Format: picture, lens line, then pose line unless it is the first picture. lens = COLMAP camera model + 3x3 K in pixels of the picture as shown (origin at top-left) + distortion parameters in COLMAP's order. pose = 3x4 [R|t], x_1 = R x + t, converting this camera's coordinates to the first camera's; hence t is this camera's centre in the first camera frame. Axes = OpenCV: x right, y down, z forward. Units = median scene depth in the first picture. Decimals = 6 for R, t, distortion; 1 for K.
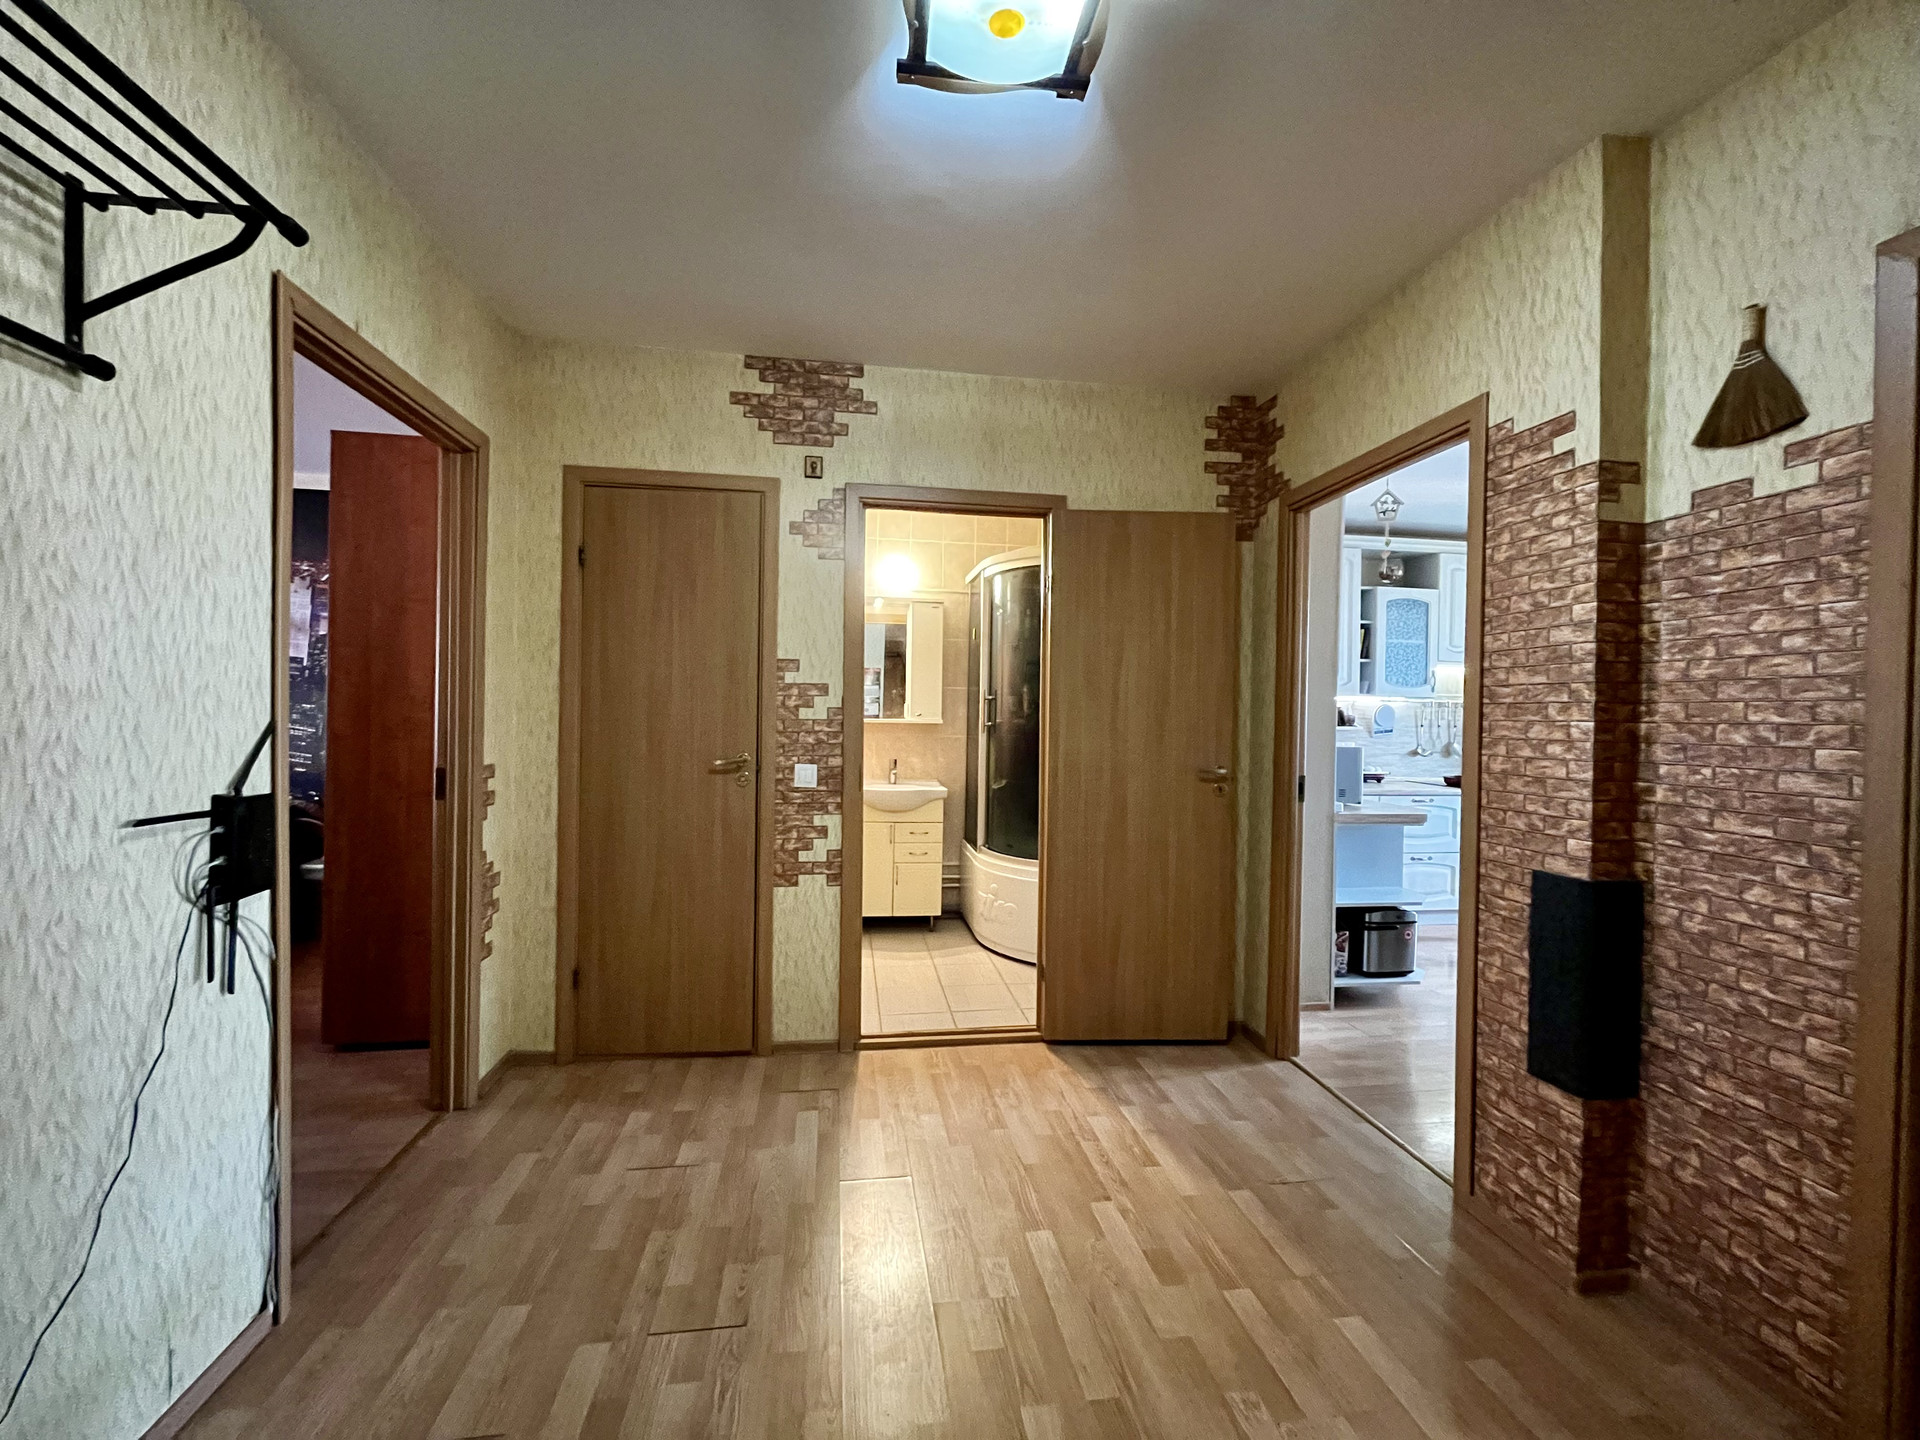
lens RADIAL K [[771.8, 0, 954.2], [0, 771.8, 720.3], [0, 0, 1]] dist [-0.000964, 0.000006]
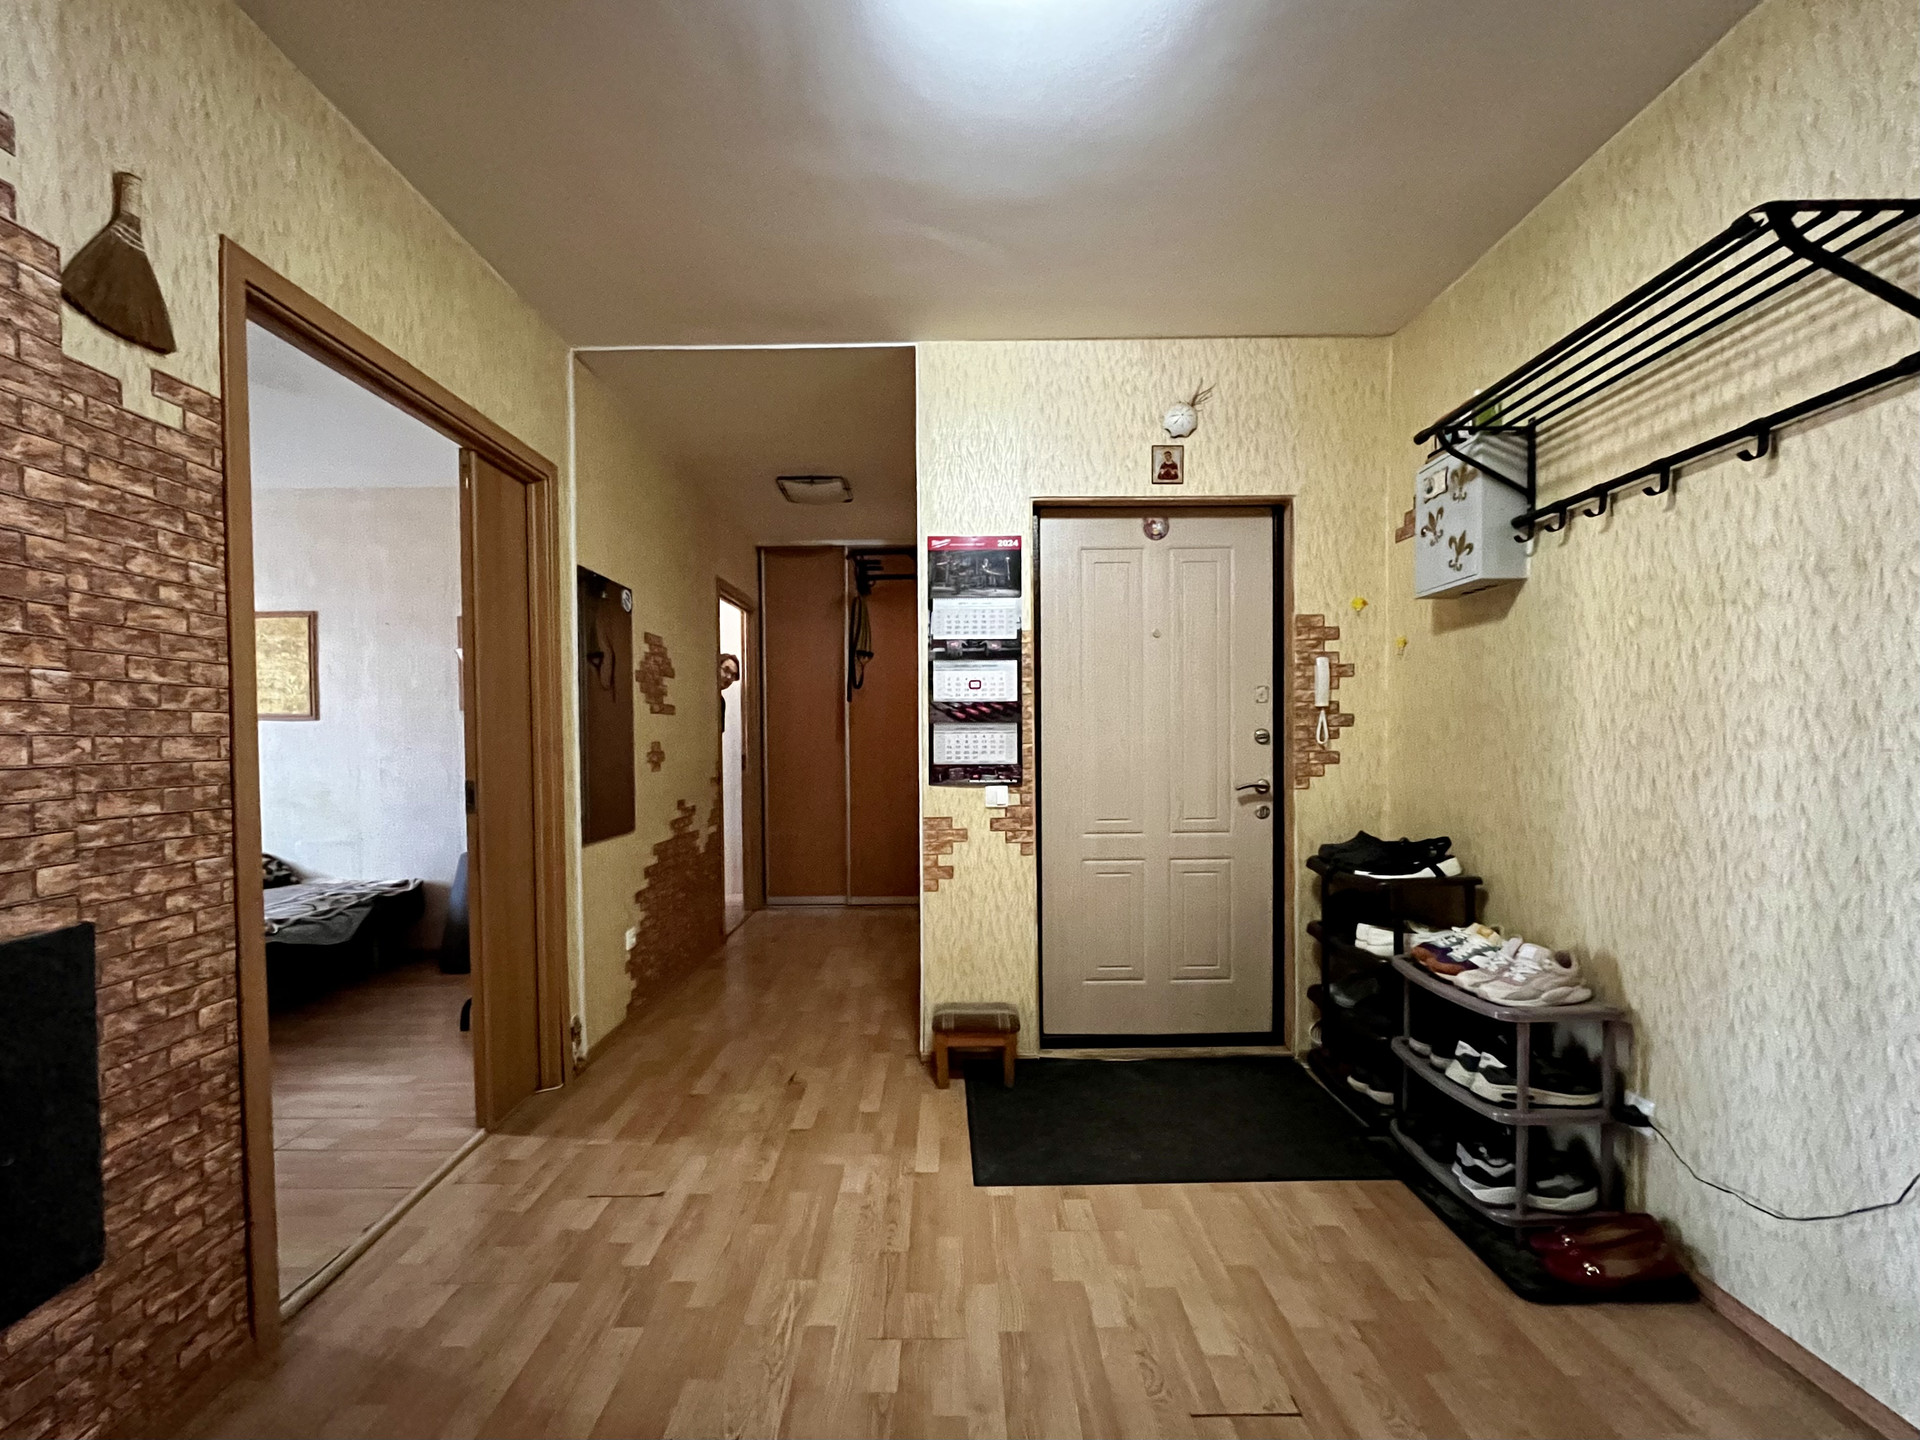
lens RADIAL K [[804.1, 0, 949.1], [0, 804.1, 747.5], [0, 0, 1]] dist [-0.000102, 0.000072]
pose [[-0.988512, -0.016243, 0.150266, 0.027321], [-0.013168, 0.999684, 0.021433, 0.039380], [-0.150567, 0.019208, -0.988413, 1.526140]]
